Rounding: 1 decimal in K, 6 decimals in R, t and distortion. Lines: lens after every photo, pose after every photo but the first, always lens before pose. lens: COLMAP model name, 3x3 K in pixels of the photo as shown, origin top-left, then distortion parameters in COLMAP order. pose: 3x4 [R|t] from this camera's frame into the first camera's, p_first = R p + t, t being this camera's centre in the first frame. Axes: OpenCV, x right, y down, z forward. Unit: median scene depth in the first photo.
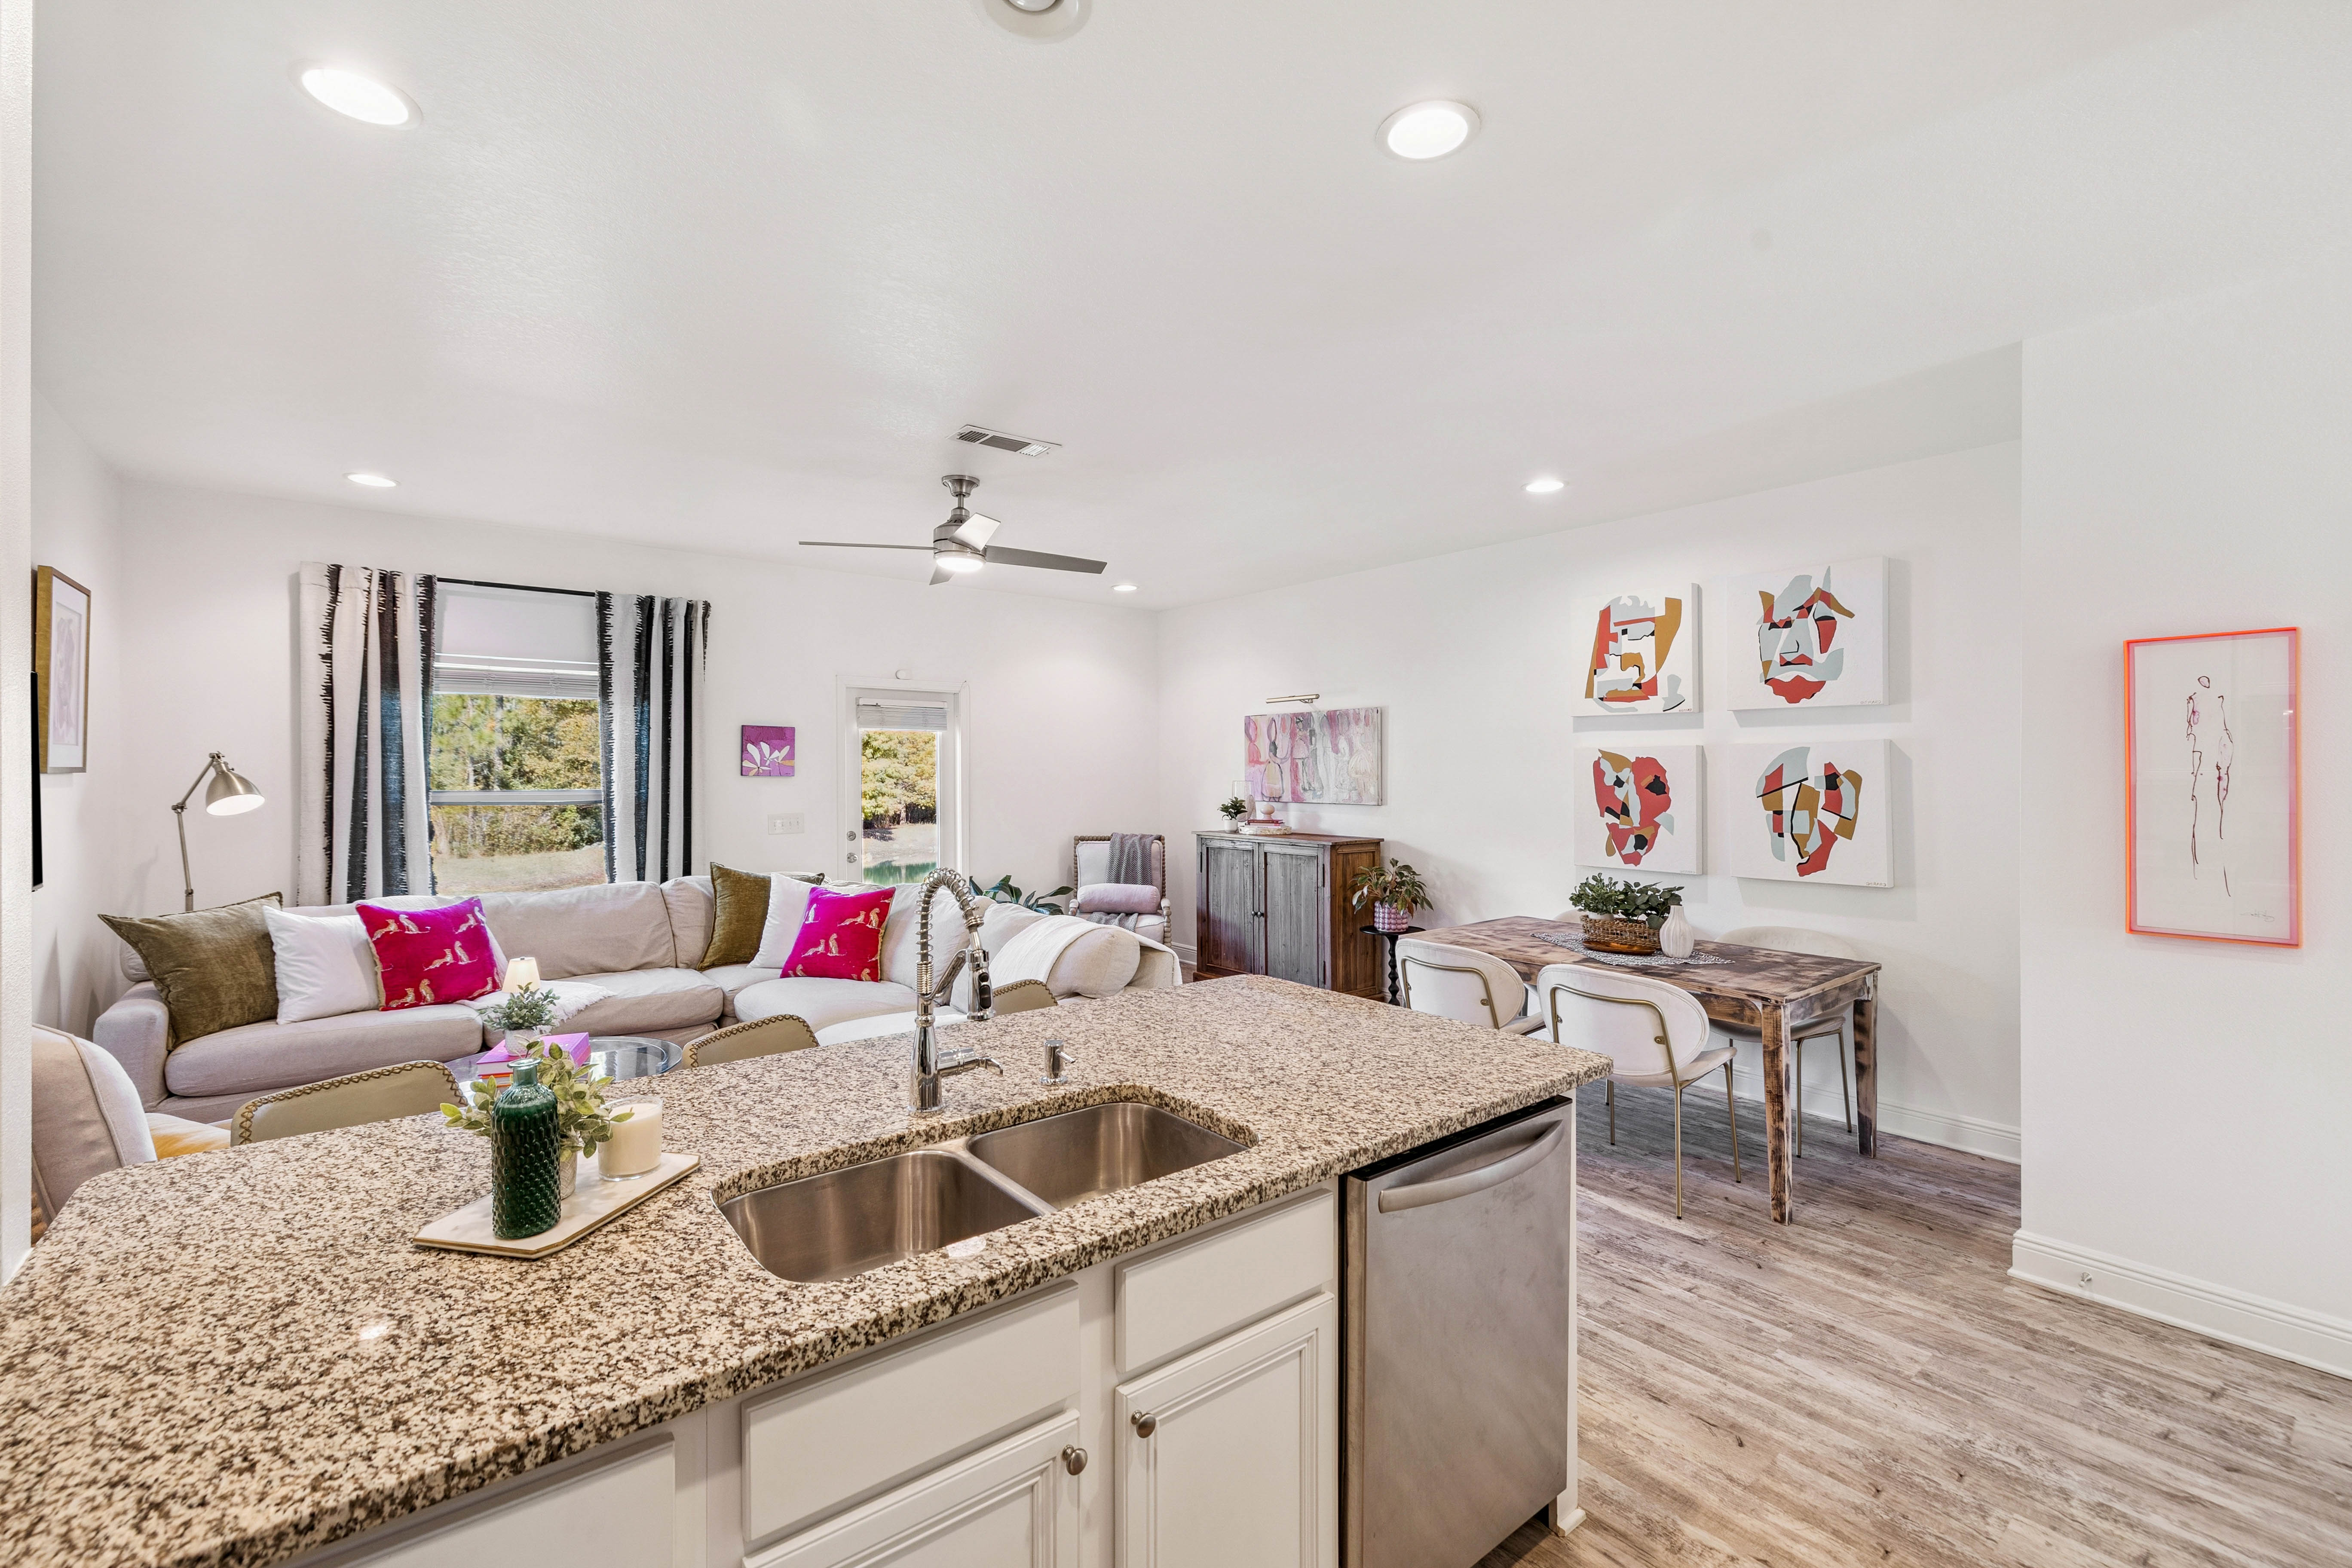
lens RADIAL K [[993.3, 0, 1170.5], [0, 993.3, 756.4], [0, 0, 1]] dist [0.001285, -0.000992]
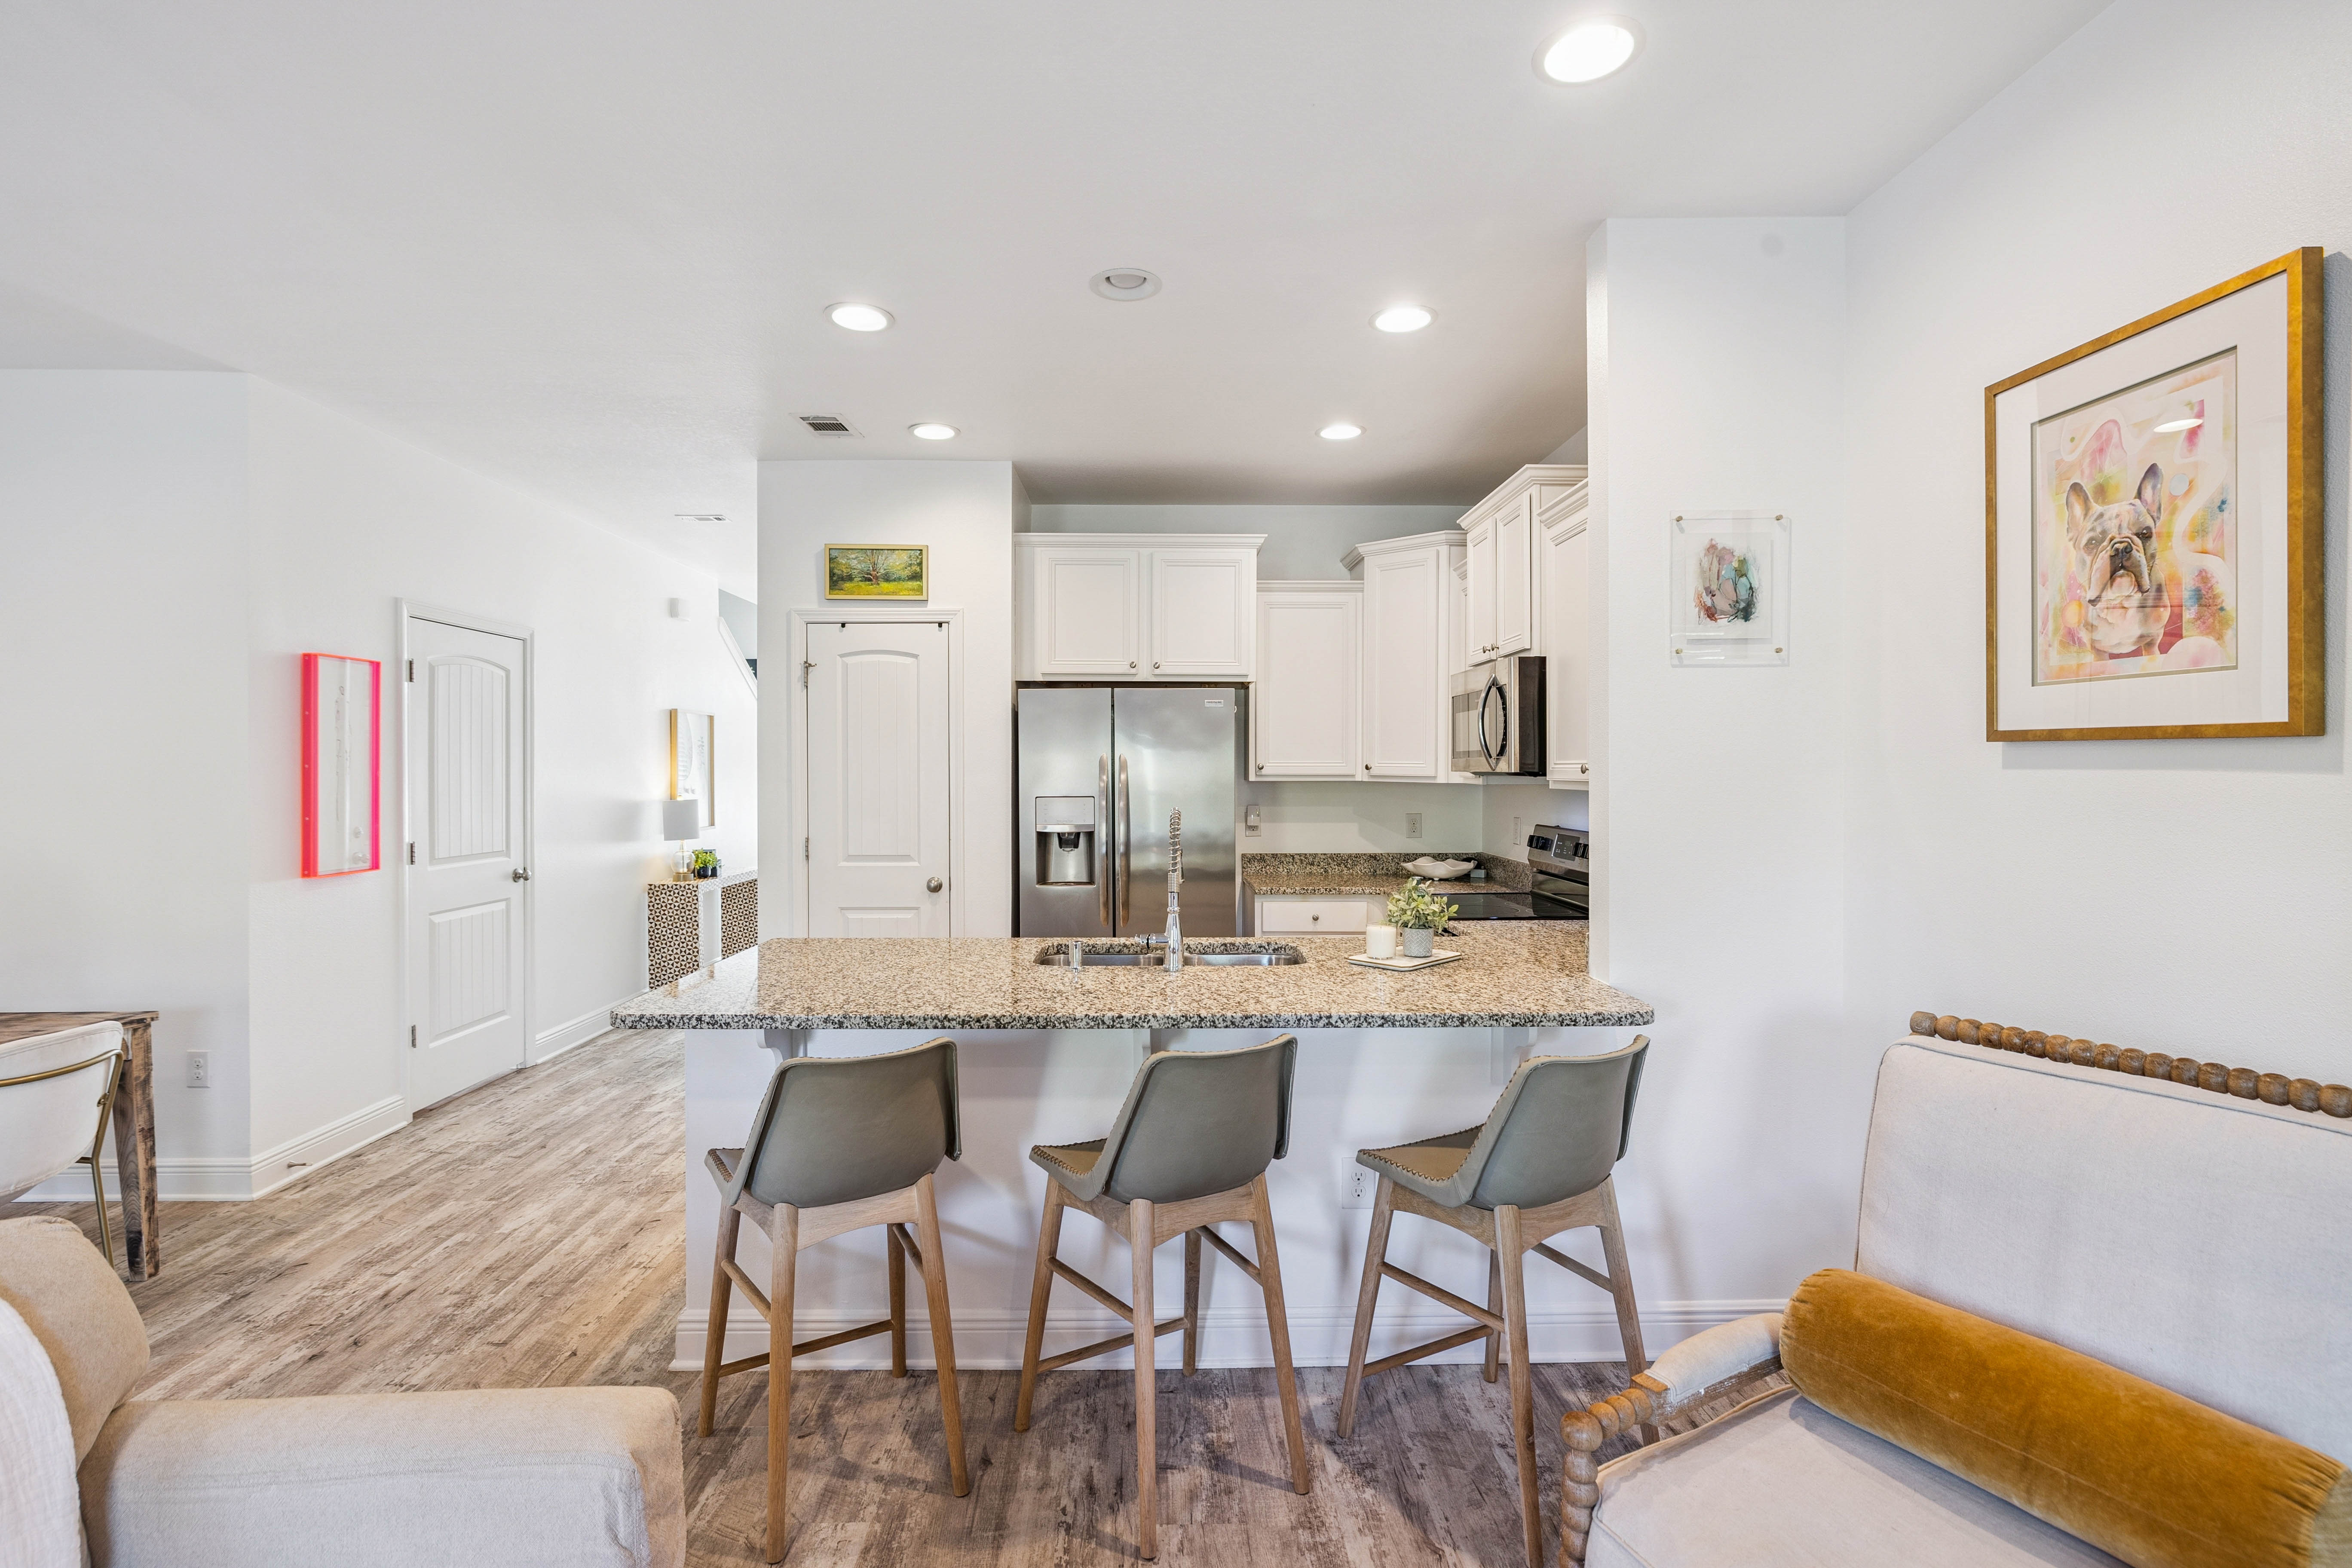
lens RADIAL K [[1103.4, 0, 1160.4], [0, 1103.4, 778.1], [0, 0, 1]] dist [-0.003804, 0.001194]
pose [[-0.788911, -0.005136, 0.614486, -0.434939], [-0.009583, 0.999946, -0.003945, 0.023373], [-0.614433, -0.009001, -0.788918, 0.809727]]
